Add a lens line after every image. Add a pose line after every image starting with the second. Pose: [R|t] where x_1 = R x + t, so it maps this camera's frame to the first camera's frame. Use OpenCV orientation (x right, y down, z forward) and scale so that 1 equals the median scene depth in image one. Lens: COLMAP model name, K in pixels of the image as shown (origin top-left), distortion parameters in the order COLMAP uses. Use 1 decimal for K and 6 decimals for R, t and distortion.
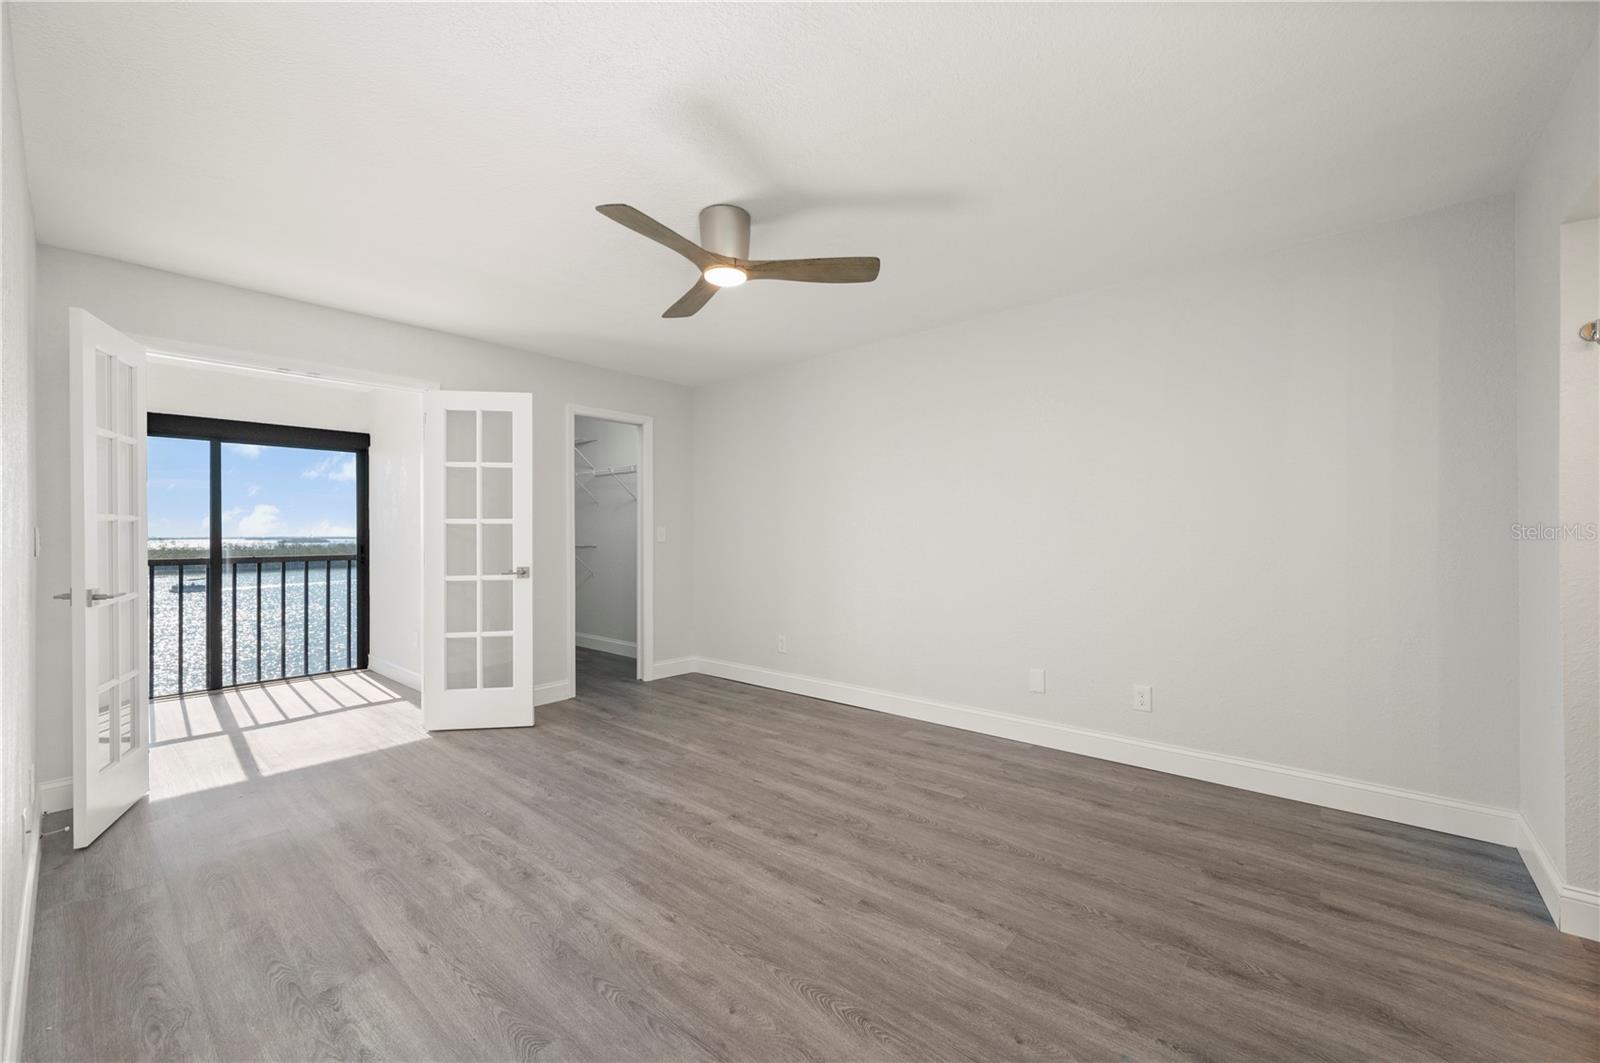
lens RADIAL K [[637.4, 0, 796.6], [0, 637.4, 539.6], [0, 0, 1]] dist [-0.000228, 0.000009]
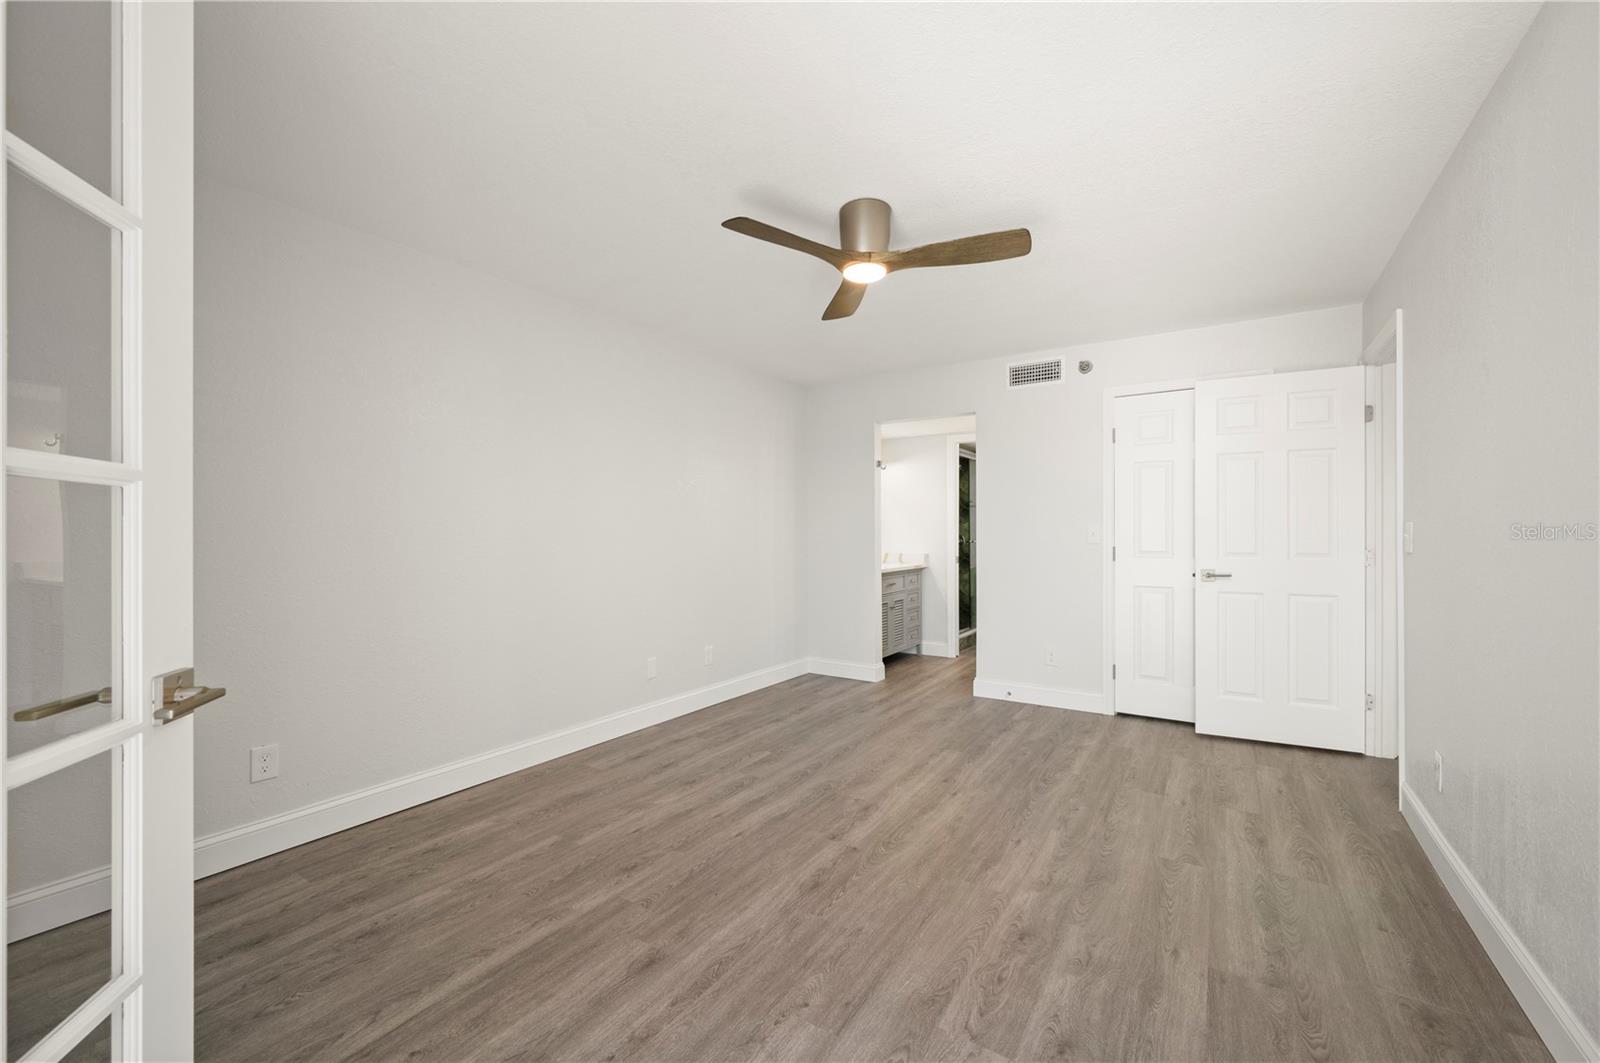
lens RADIAL K [[637.4, 0, 796.6], [0, 637.4, 539.6], [0, 0, 1]] dist [-0.000228, 0.000009]
pose [[-0.129941, -0.001663, 0.991520, -1.072850], [0.014099, 0.999894, 0.003525, -0.011420], [-0.991421, 0.014438, -0.129904, 1.224630]]
